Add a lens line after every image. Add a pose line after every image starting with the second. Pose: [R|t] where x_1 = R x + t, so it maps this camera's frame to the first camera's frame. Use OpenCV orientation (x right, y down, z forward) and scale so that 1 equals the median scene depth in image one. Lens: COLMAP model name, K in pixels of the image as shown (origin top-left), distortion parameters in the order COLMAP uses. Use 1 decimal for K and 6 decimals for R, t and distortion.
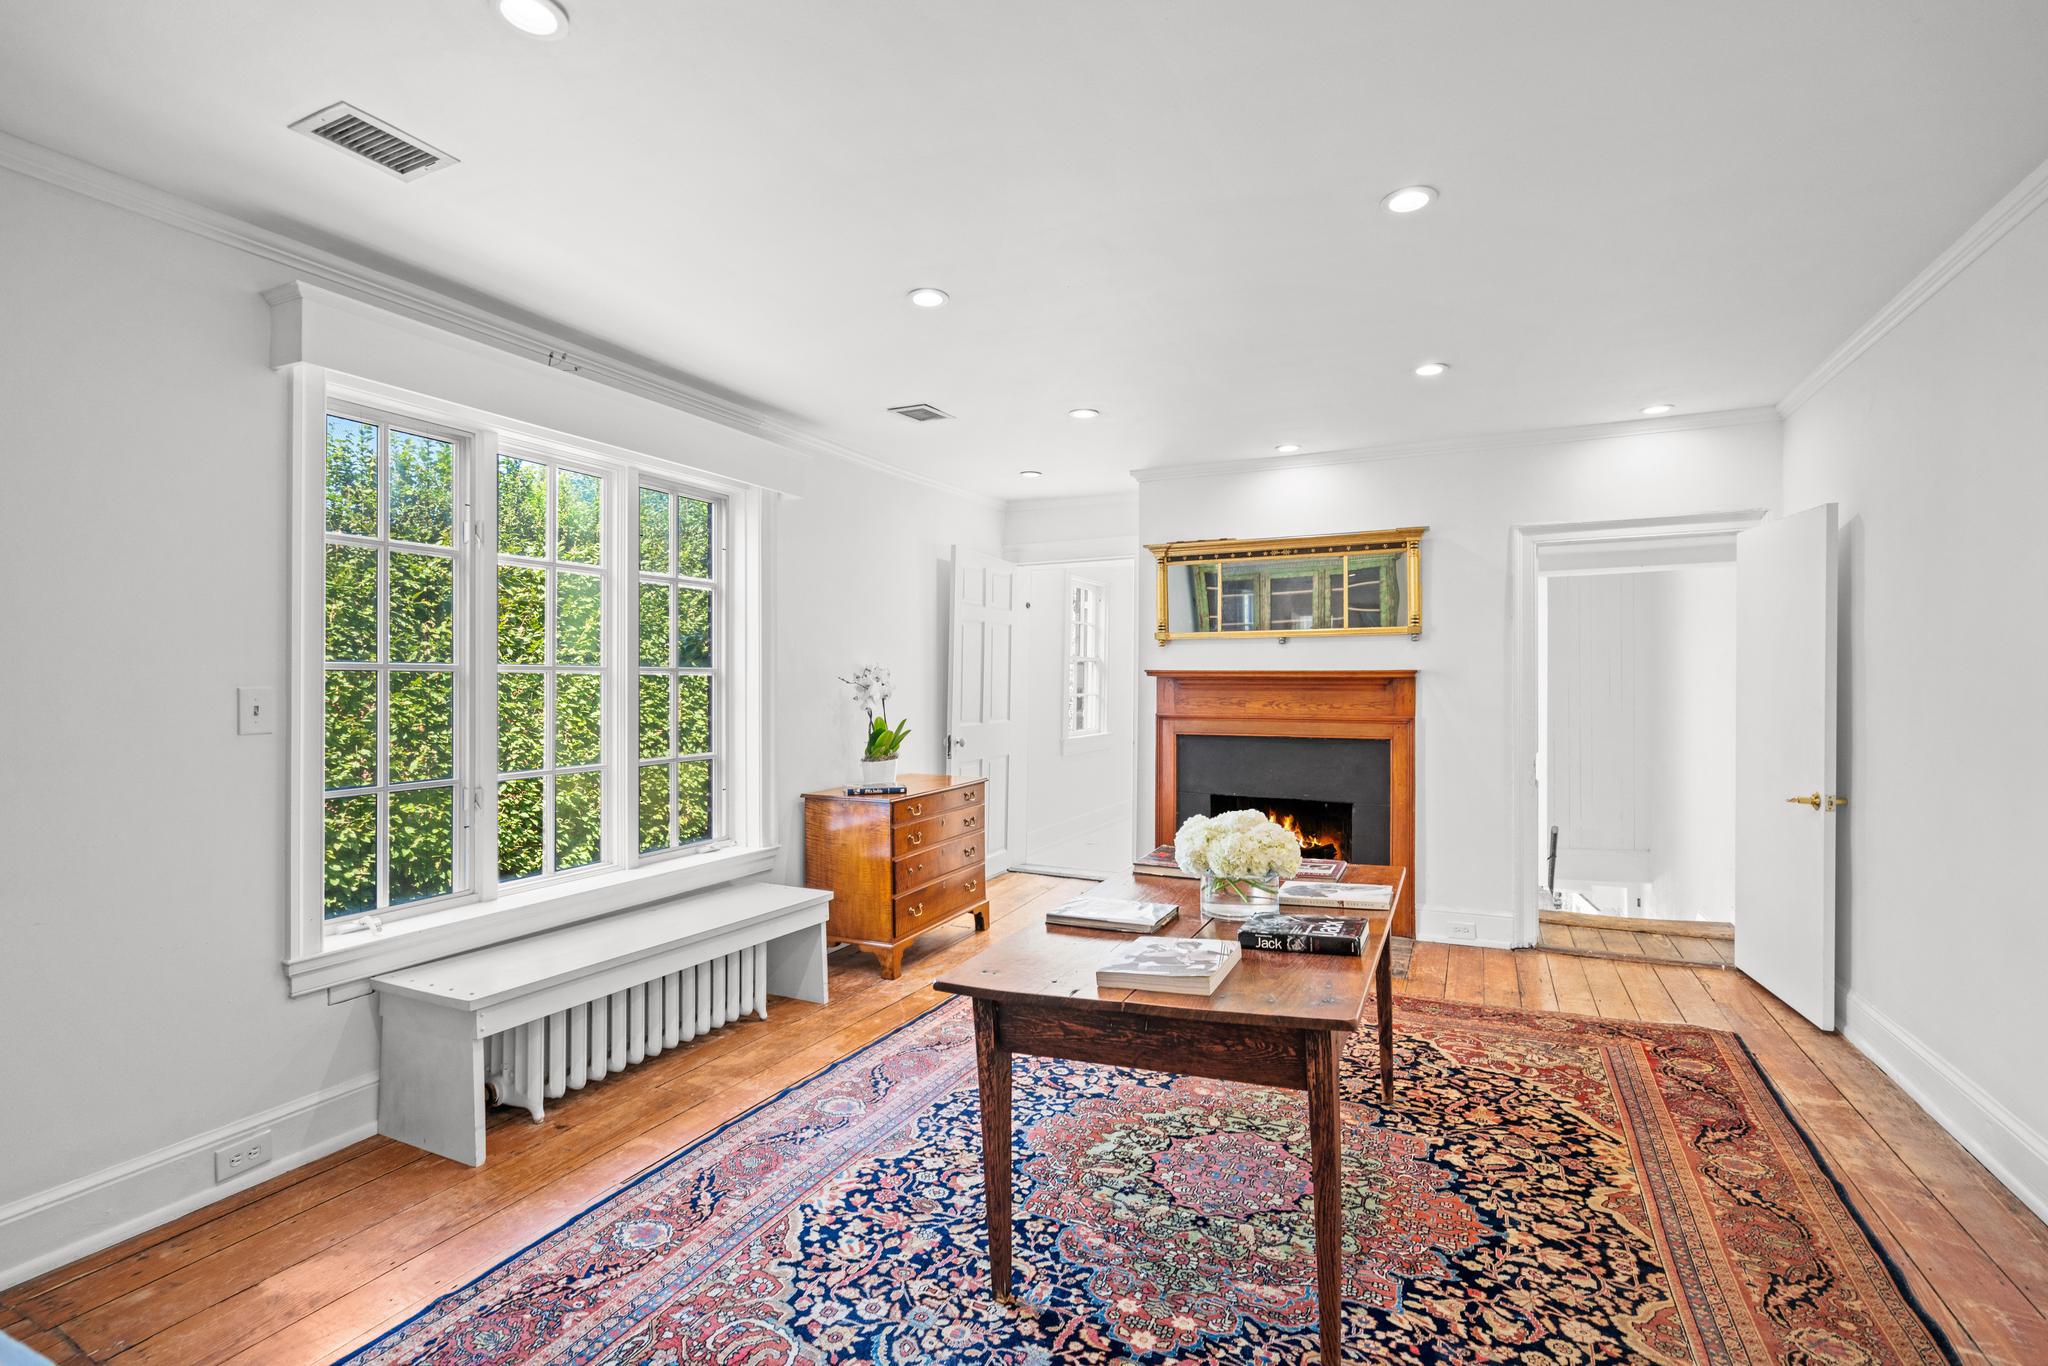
lens RADIAL K [[923.1, 0, 1020.9], [0, 923.1, 683.7], [0, 0, 1]] dist [-0.015919, 0.006155]
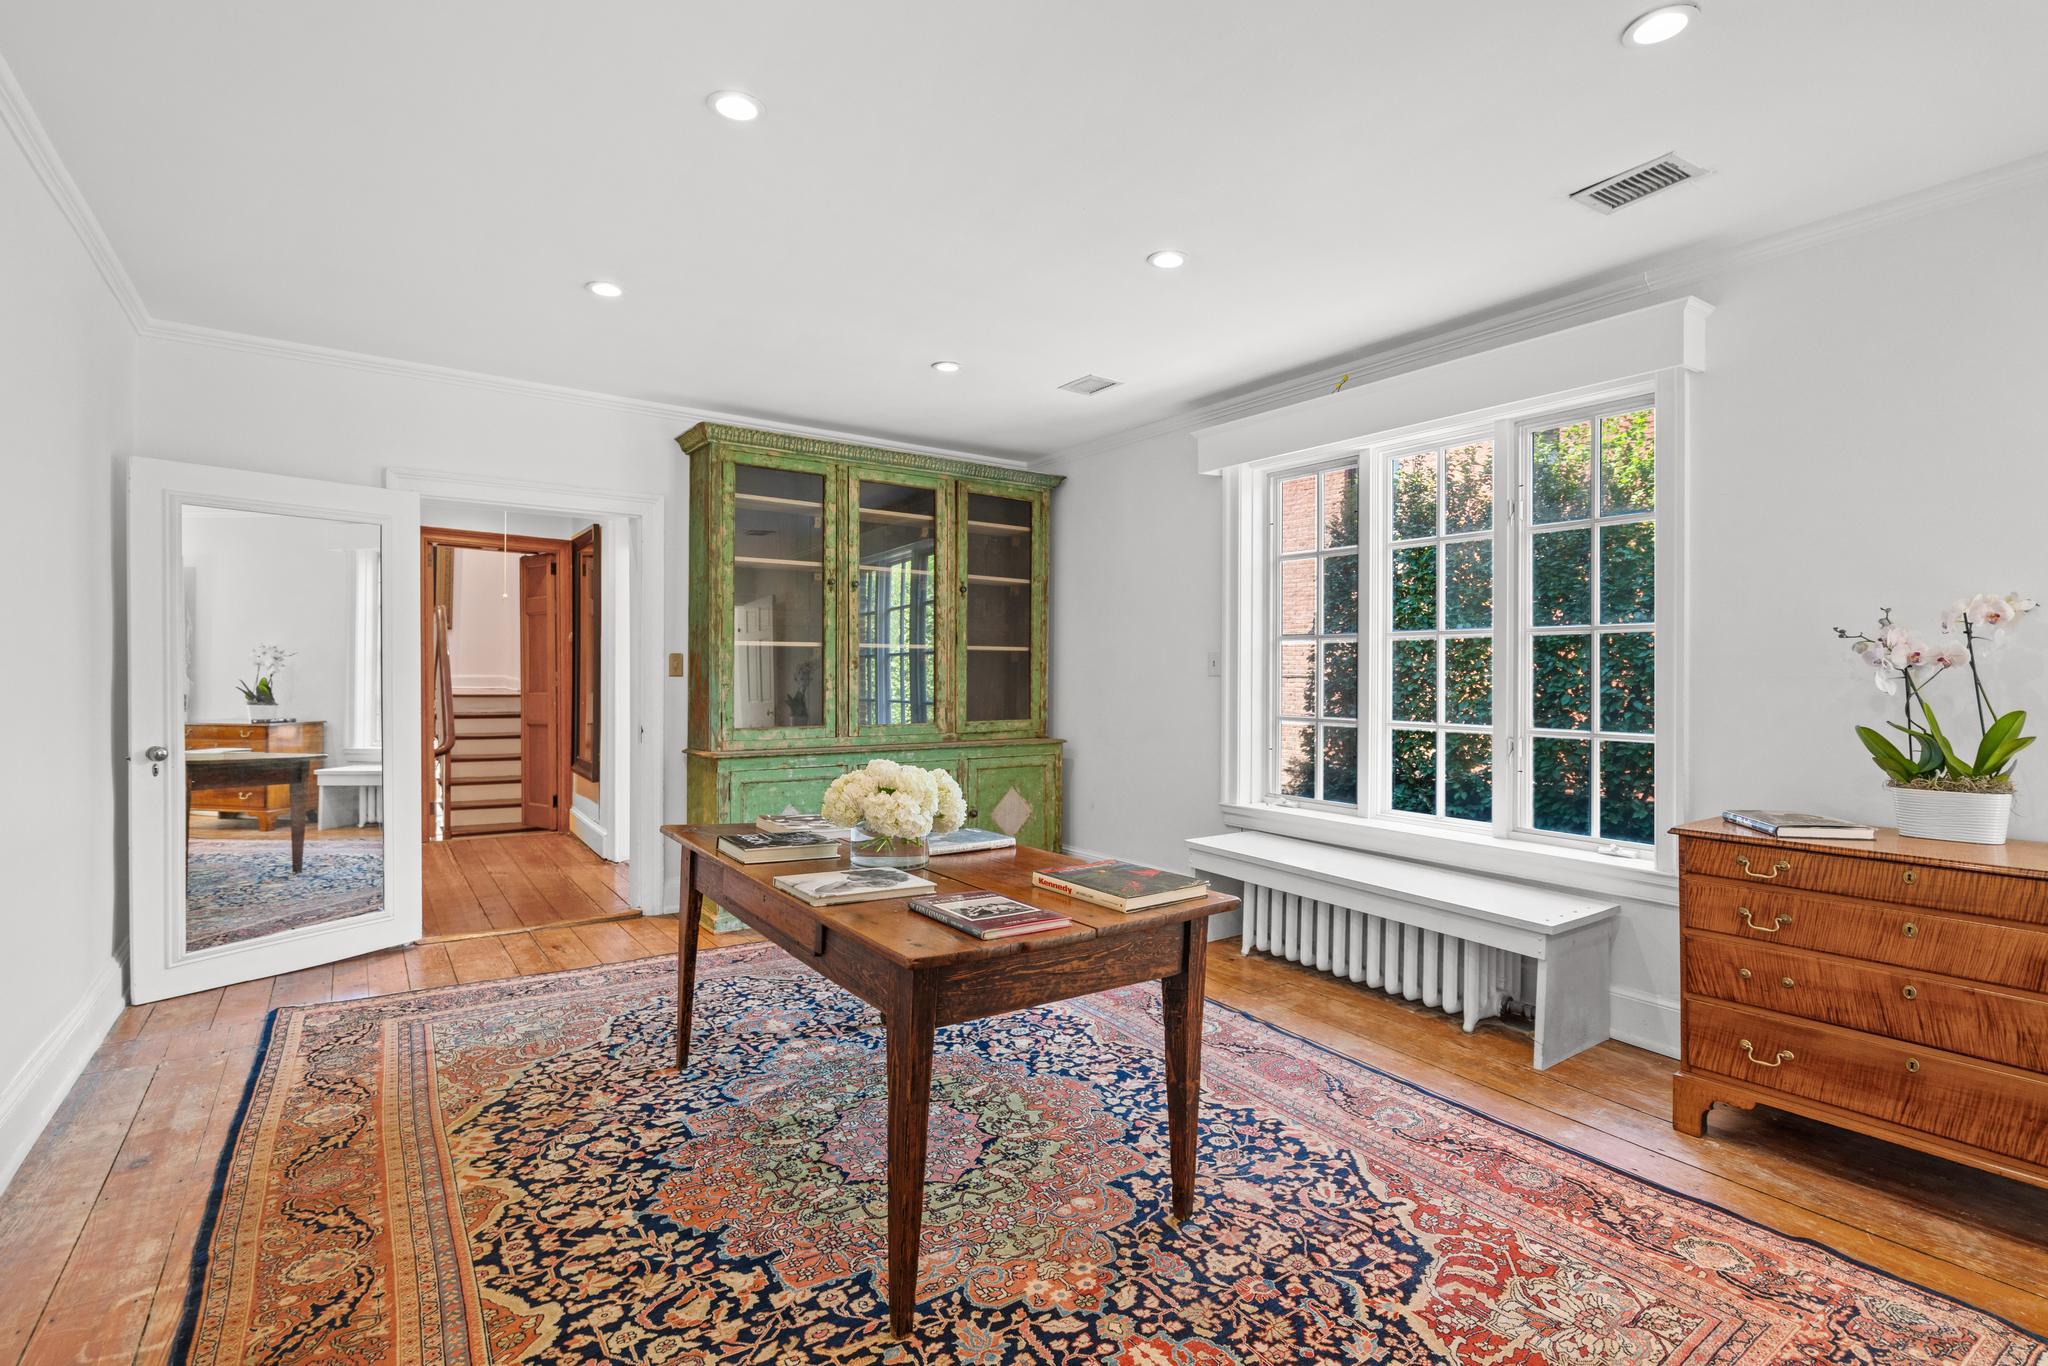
lens RADIAL K [[923.1, 0, 1015.6], [0, 923.1, 673.5], [0, 0, 1]] dist [-0.015919, 0.006155]
pose [[-0.474728, 0.006353, -0.880110, 1.179998], [-0.003997, 0.999948, 0.009374, 0.040589], [0.880124, 0.007968, -0.474678, 1.803323]]
